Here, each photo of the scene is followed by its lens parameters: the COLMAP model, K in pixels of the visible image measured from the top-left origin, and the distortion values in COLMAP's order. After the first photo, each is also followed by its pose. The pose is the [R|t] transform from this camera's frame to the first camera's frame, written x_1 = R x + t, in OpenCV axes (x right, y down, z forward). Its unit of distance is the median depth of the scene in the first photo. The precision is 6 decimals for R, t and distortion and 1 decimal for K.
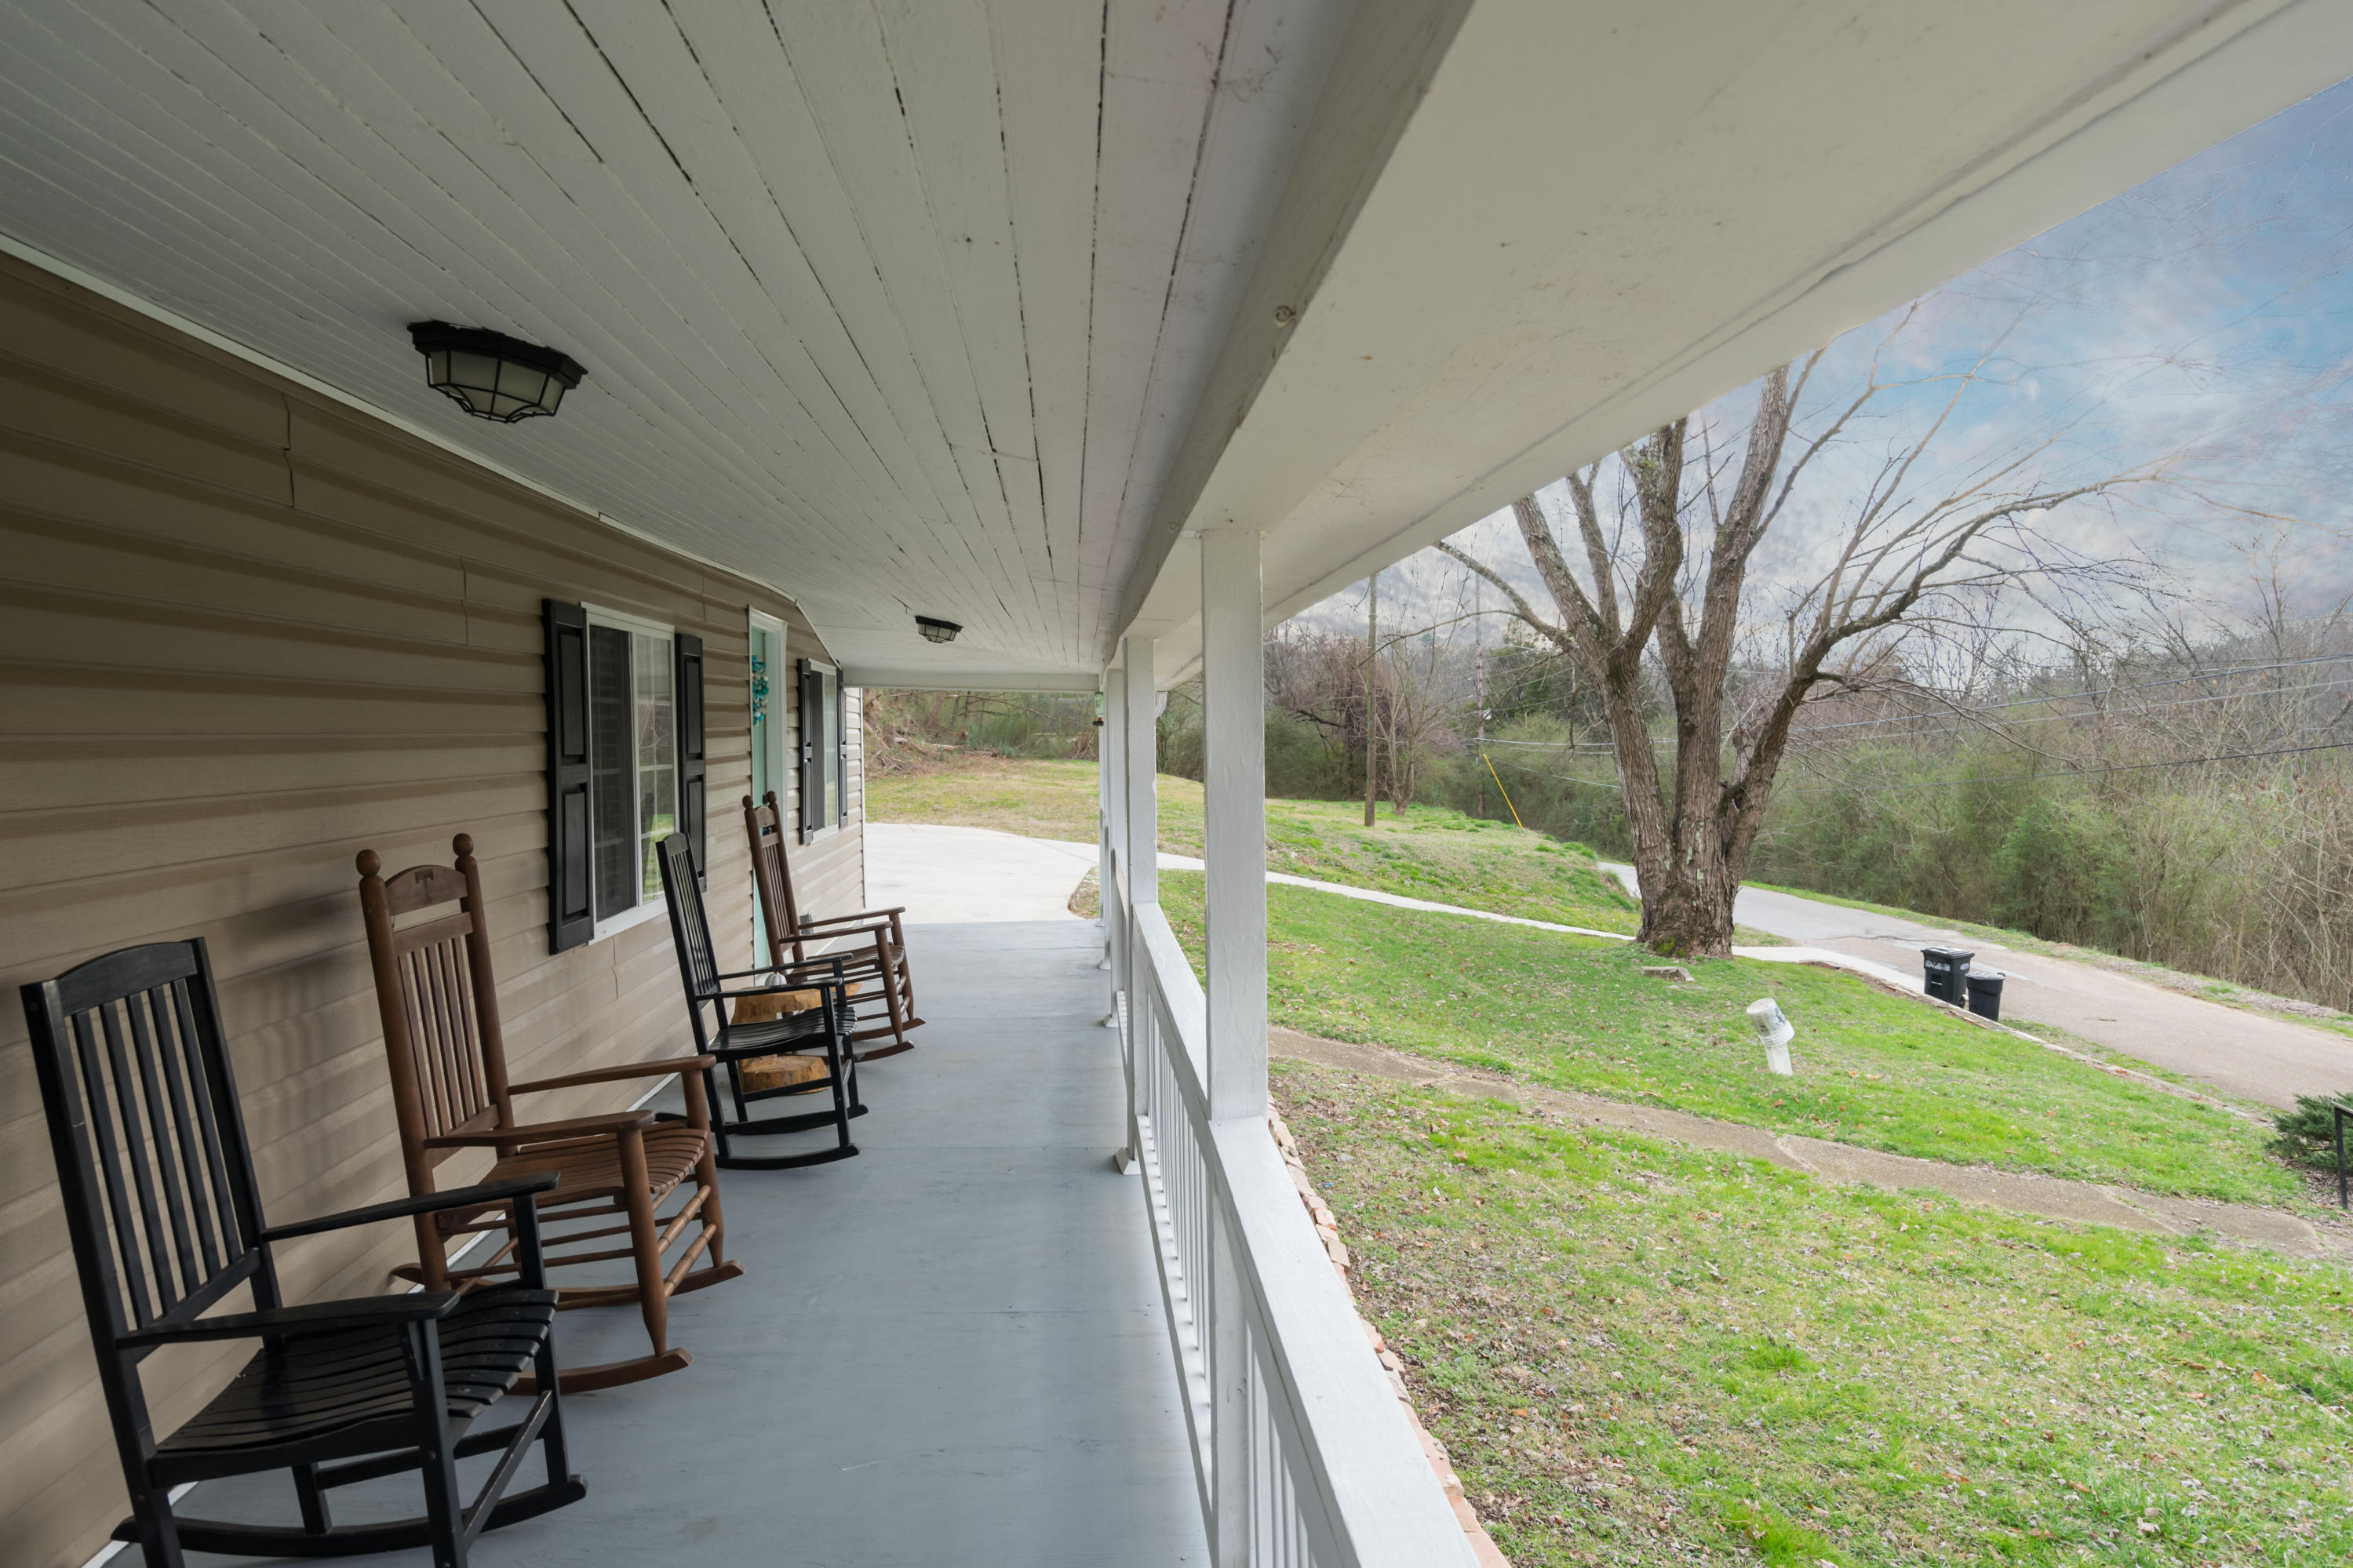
lens RADIAL K [[1458.3, 0, 1176.5], [0, 1458.3, 784.0], [0, 0, 1]] dist [0.010698, 0.000420]
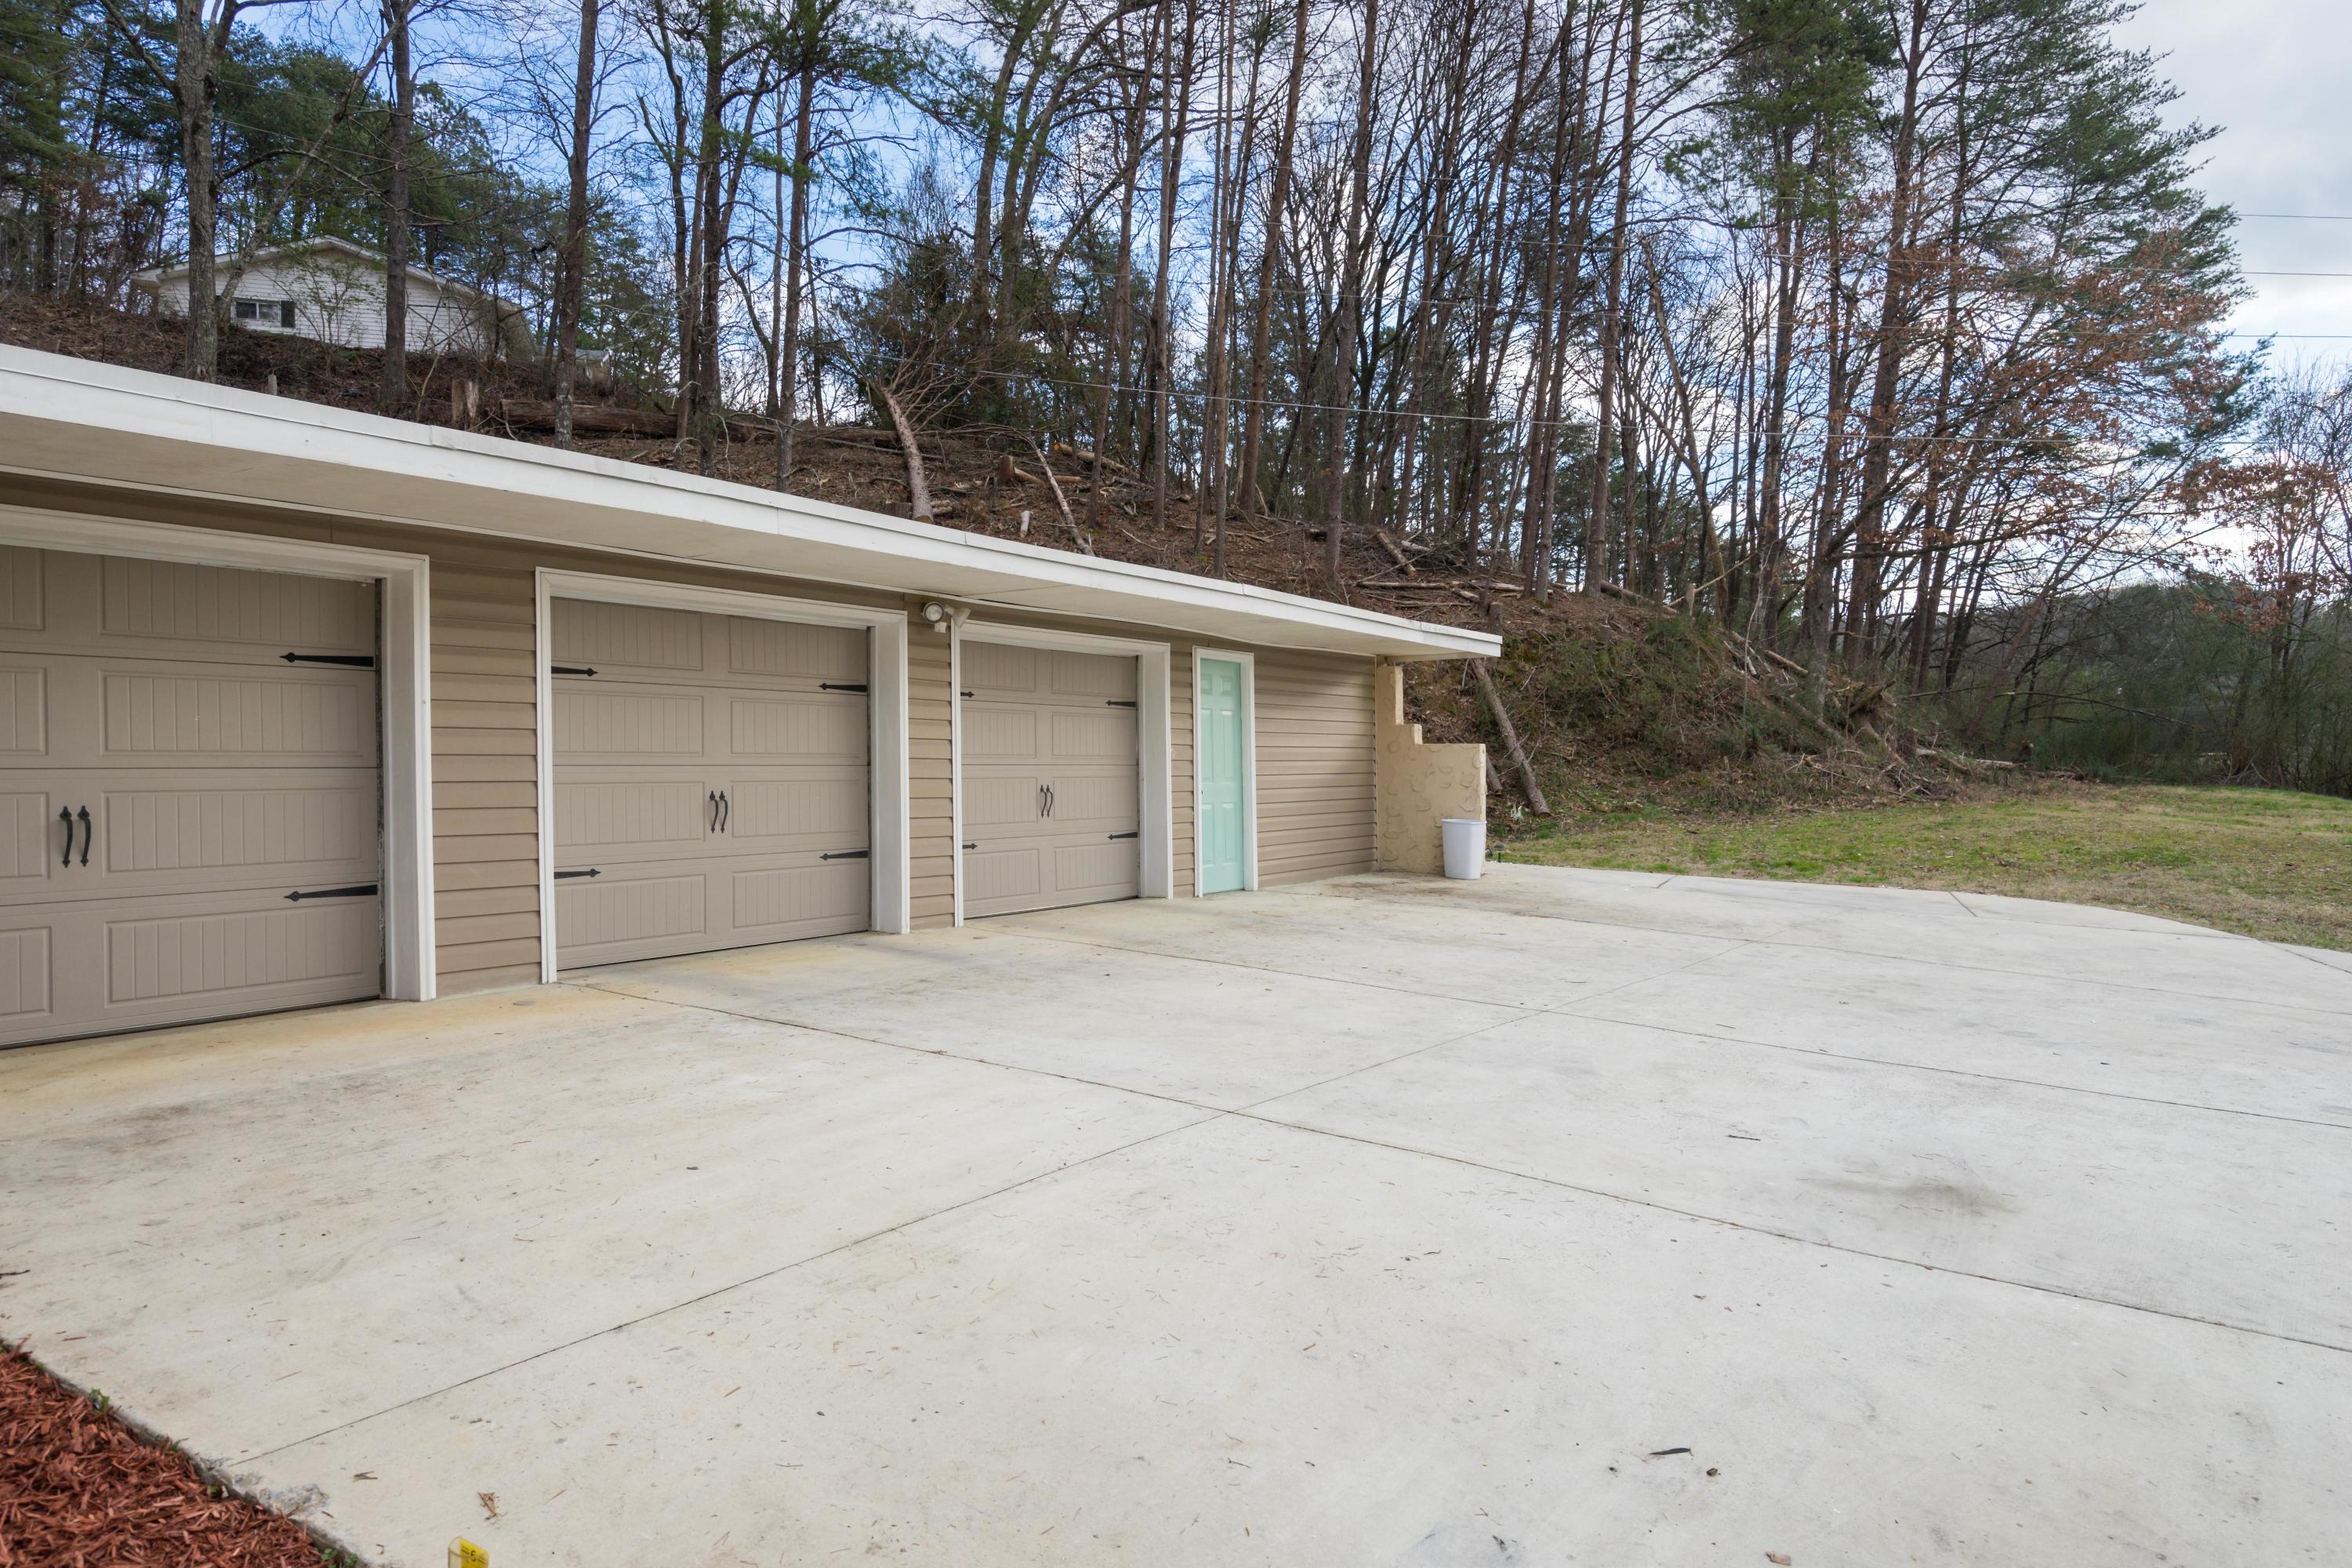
lens RADIAL K [[1457.9, 0, 1176.0], [0, 1457.9, 784.0], [0, 0, 1]] dist [0.010698, 0.000420]
pose [[0.792740, 0.005633, -0.609534, -0.078461], [-0.019123, 0.999695, -0.015633, 0.002432], [0.609260, 0.024049, 0.792606, 0.384782]]
